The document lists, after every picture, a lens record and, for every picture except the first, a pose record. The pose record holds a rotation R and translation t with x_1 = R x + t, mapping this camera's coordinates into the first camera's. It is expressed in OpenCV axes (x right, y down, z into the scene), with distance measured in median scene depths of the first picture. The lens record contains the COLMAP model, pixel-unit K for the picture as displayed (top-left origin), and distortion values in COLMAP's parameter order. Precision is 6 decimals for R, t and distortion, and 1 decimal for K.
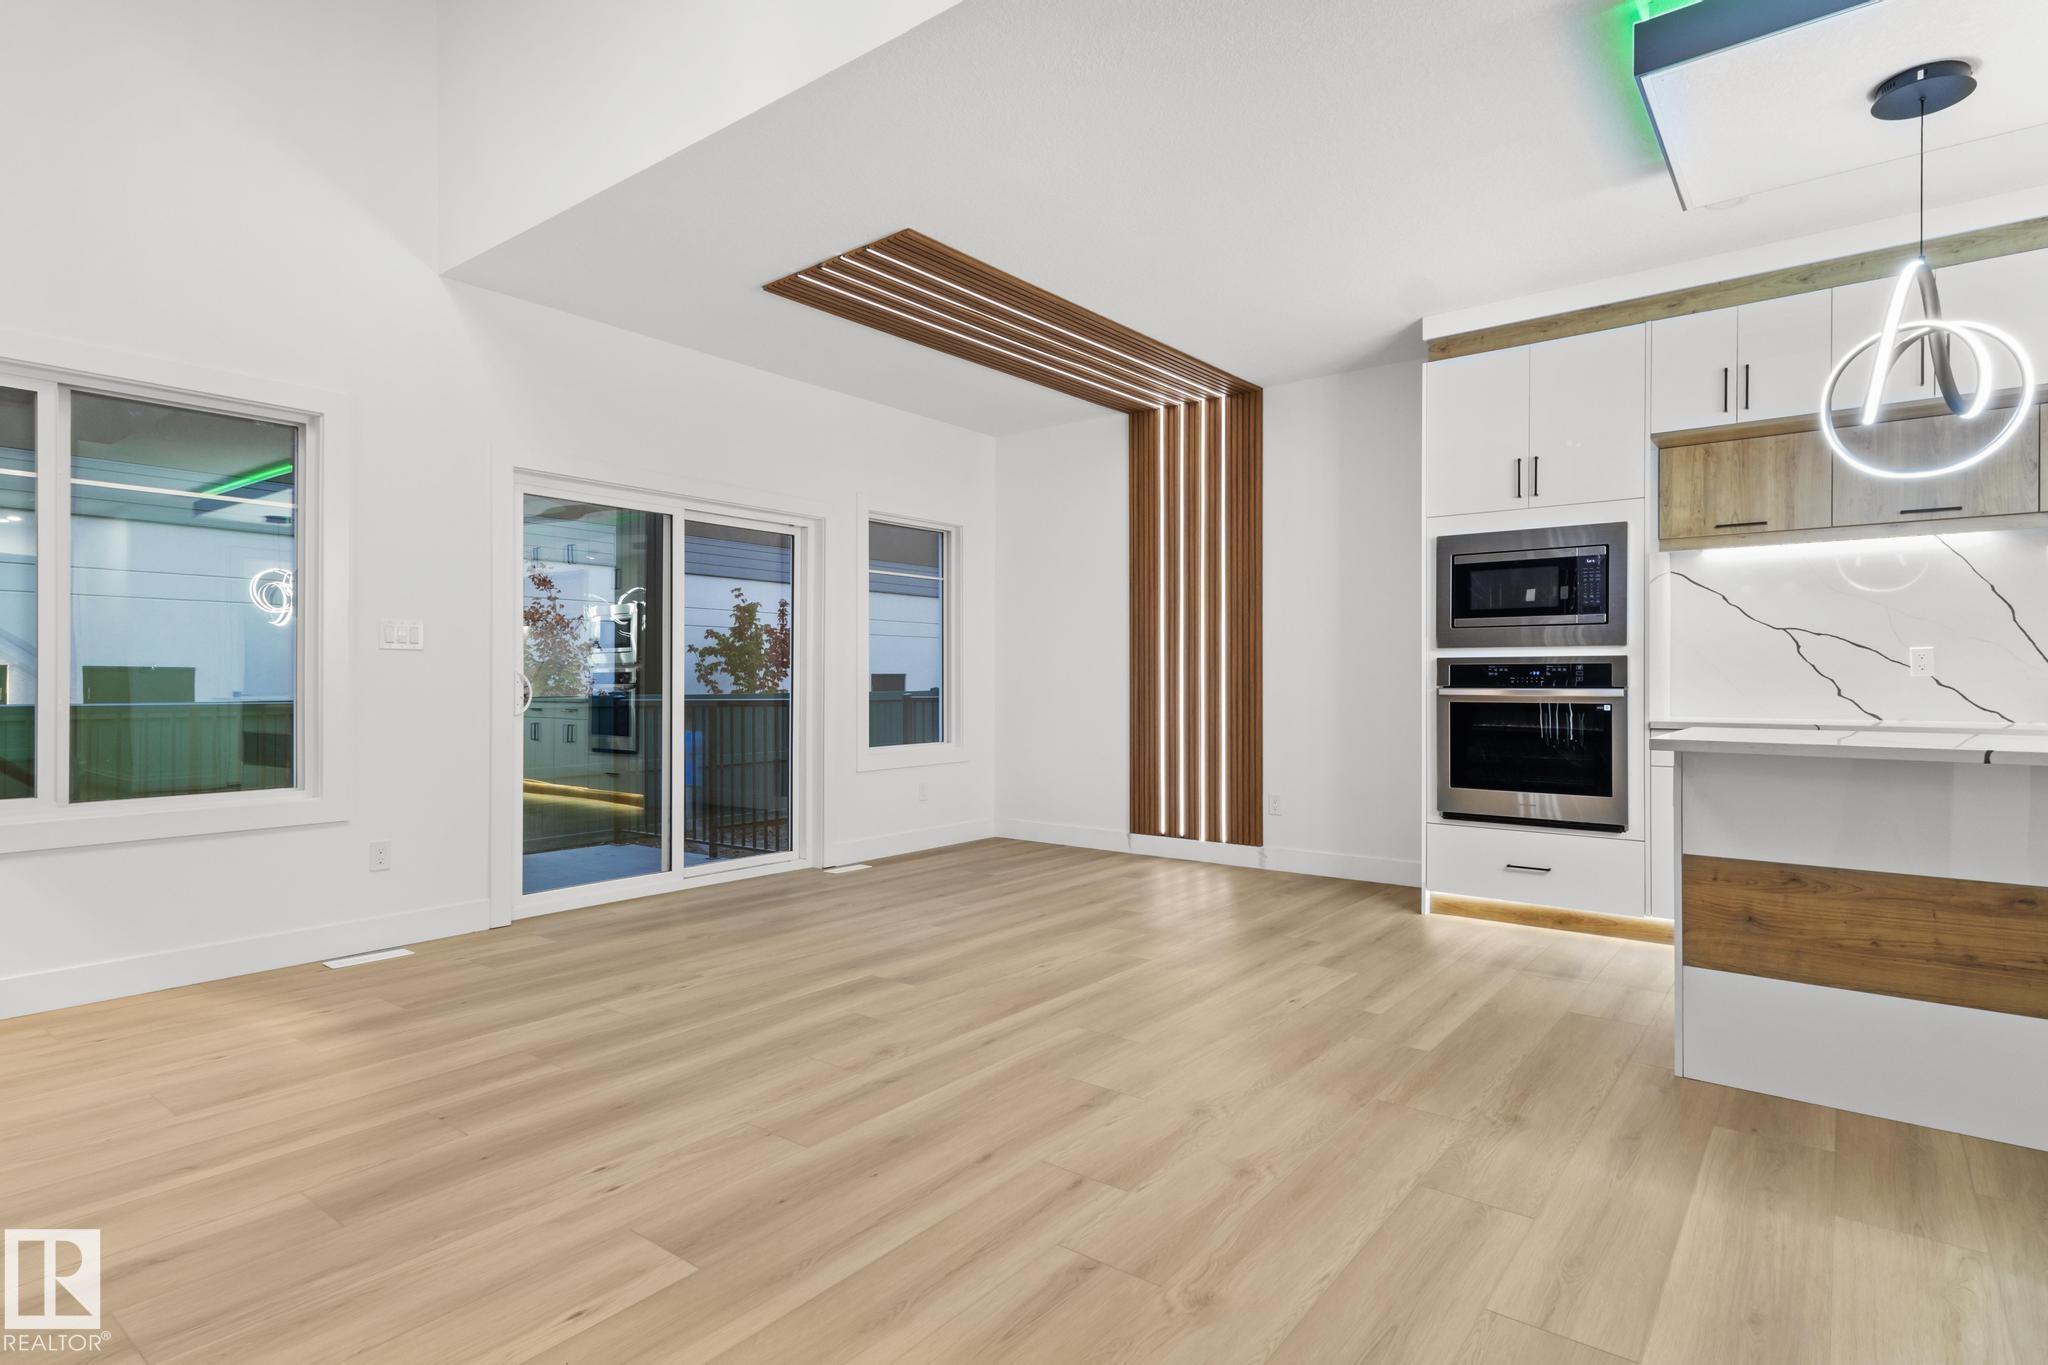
lens RADIAL K [[1070.1, 0, 1010.1], [0, 1070.1, 676.1], [0, 0, 1]] dist [0.023102, -0.003166]
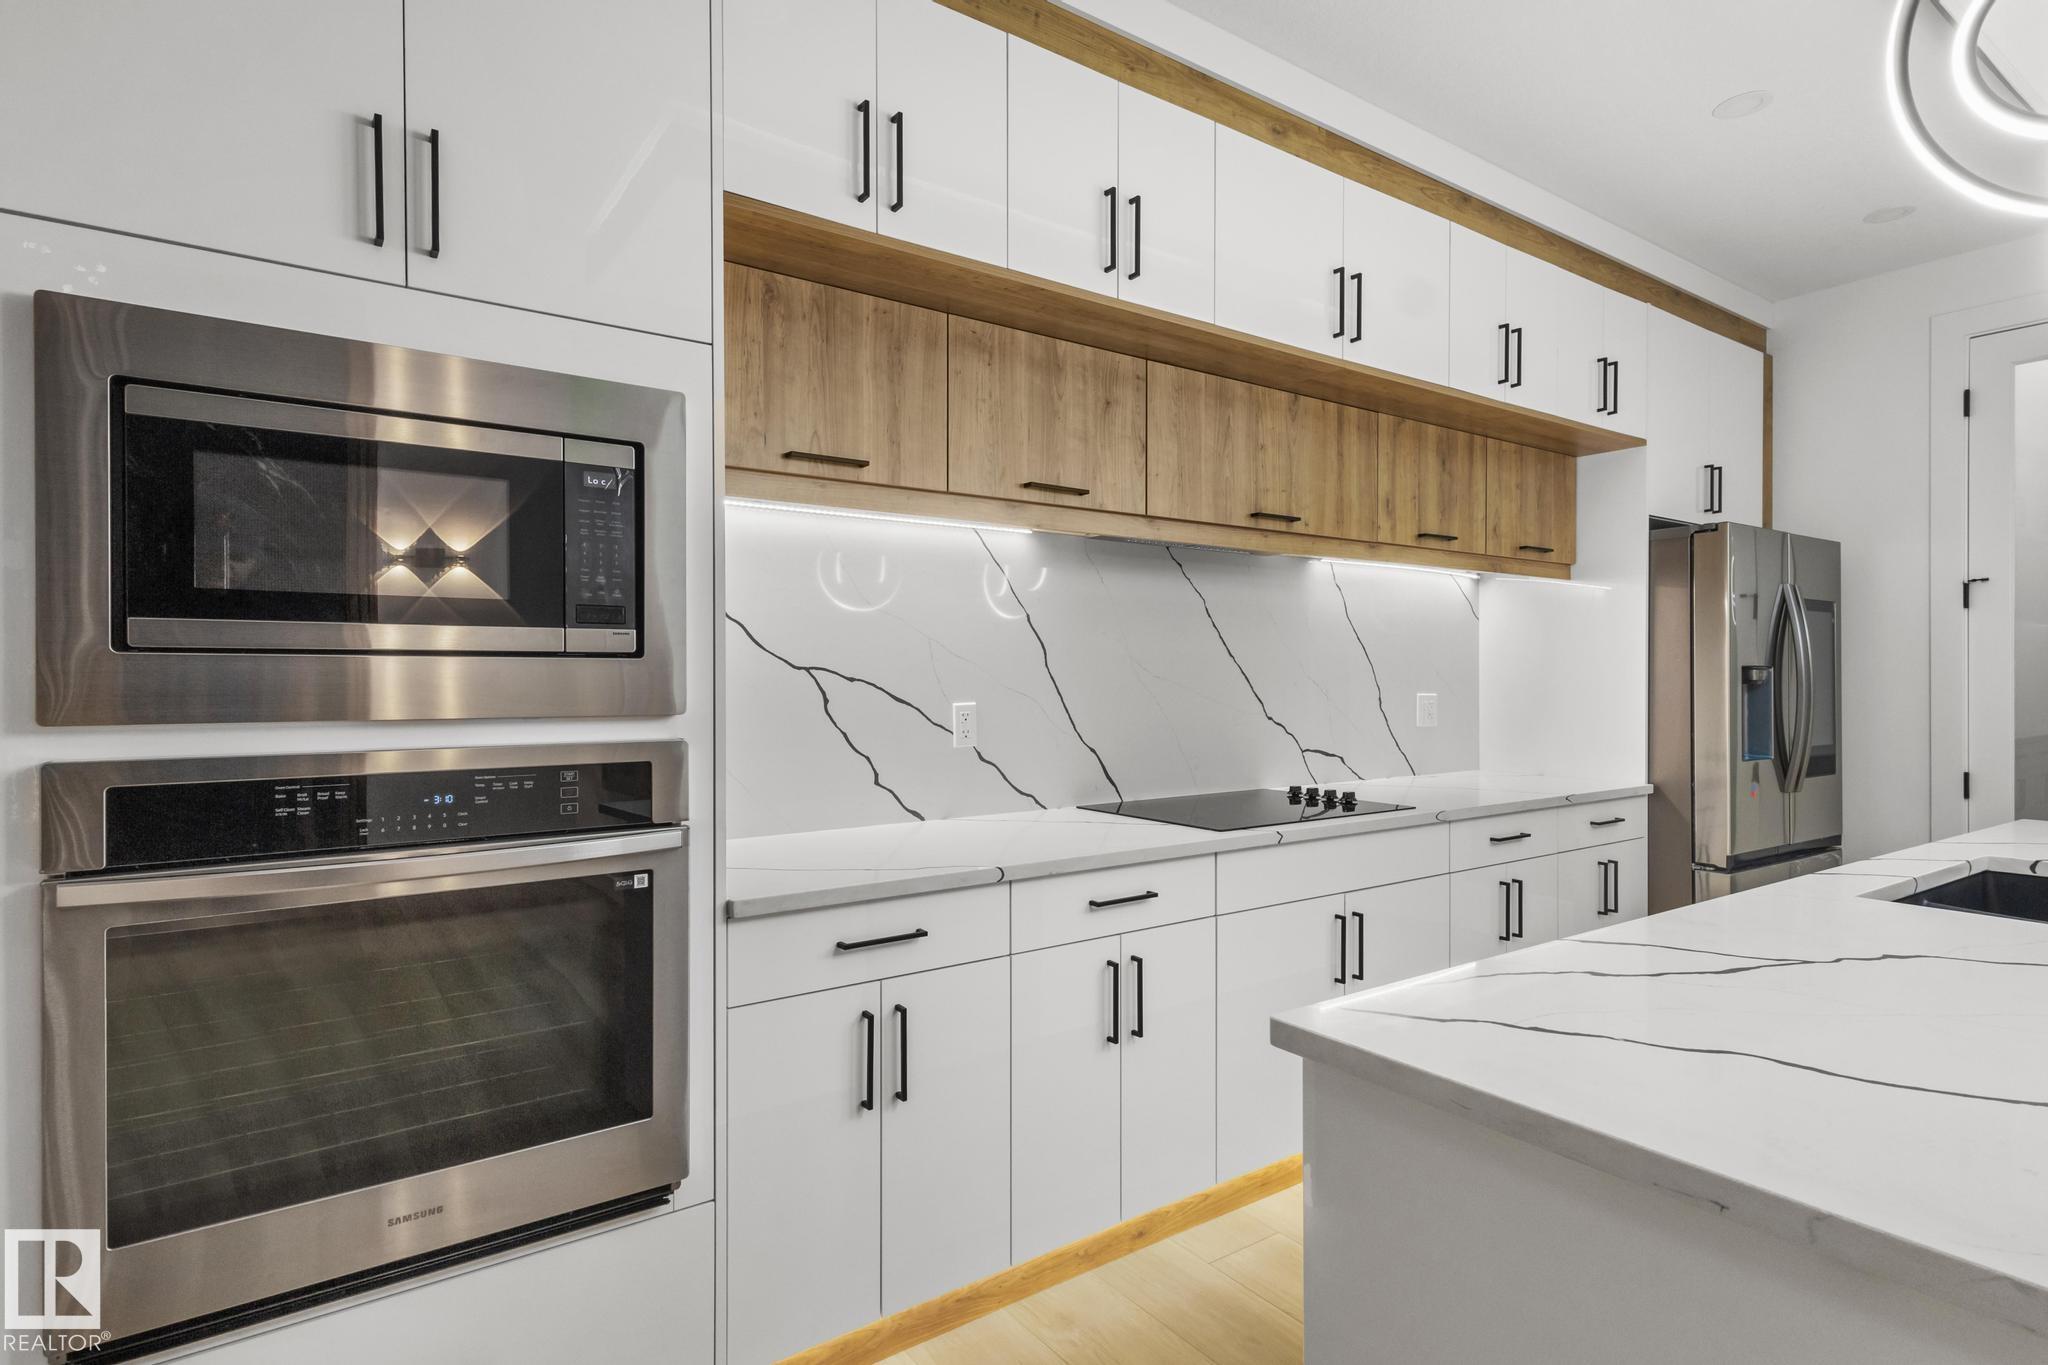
lens RADIAL K [[1070.1, 0, 1028.0], [0, 1070.1, 681.1], [0, 0, 1]] dist [0.023102, -0.003166]
pose [[0.267093, -0.008576, 0.963633, 0.232682], [-0.003341, 0.999946, 0.009825, -0.044970], [-0.963665, -0.005844, 0.267050, 0.780074]]
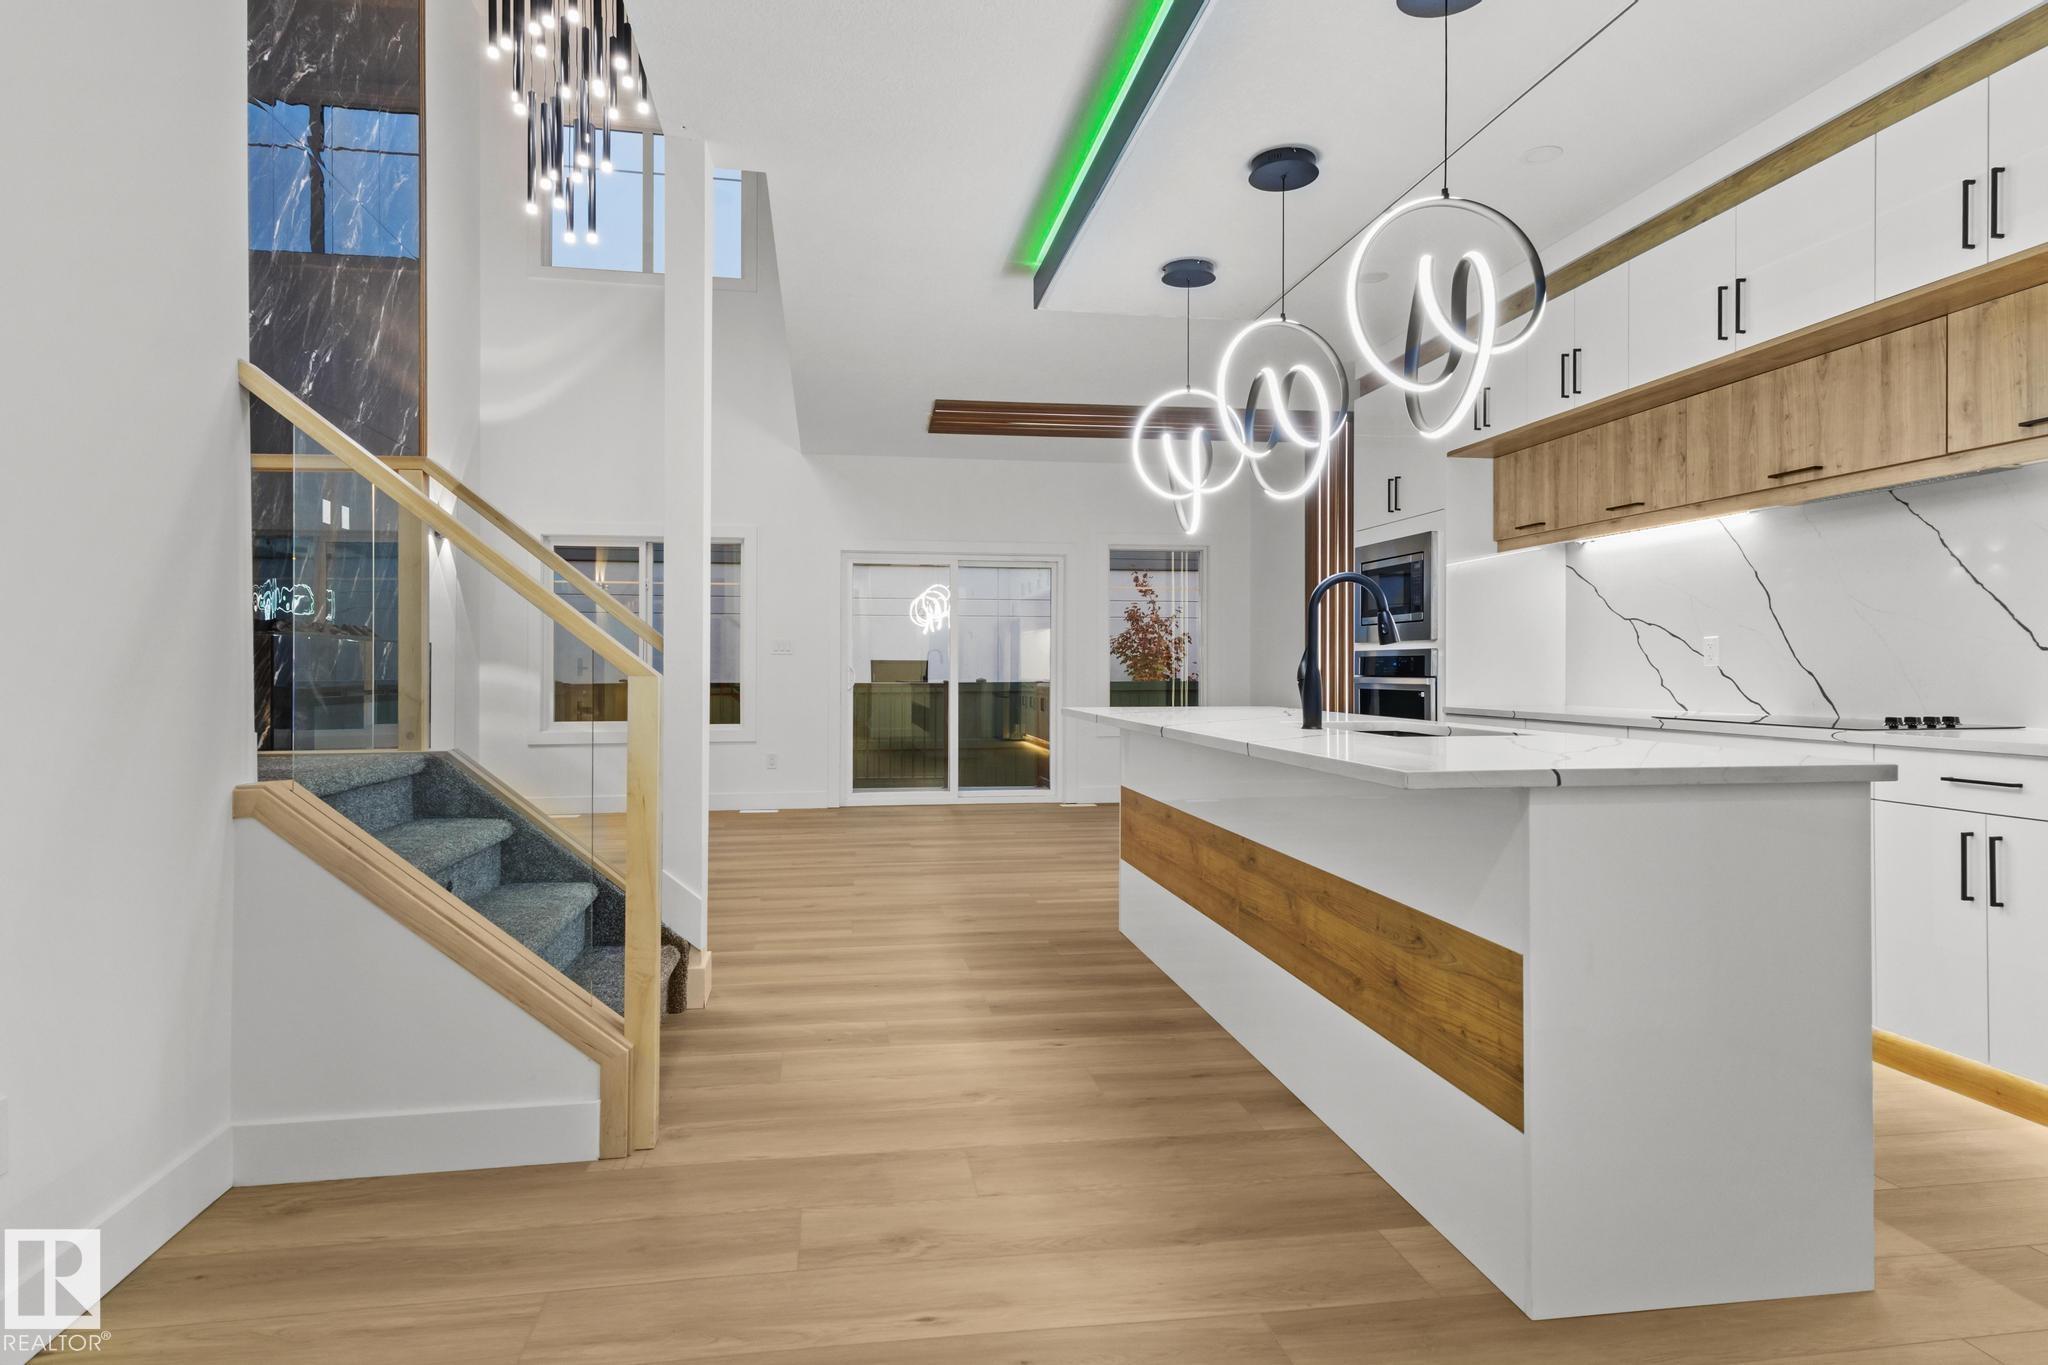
lens RADIAL K [[1070.1, 0, 1030.3], [0, 1070.1, 666.0], [0, 0, 1]] dist [0.023102, -0.003166]
pose [[0.751565, -0.002601, -0.659654, 1.006408], [0.003932, 0.999992, 0.000537, -0.002537], [0.659647, -0.002997, 0.751569, -0.139024]]
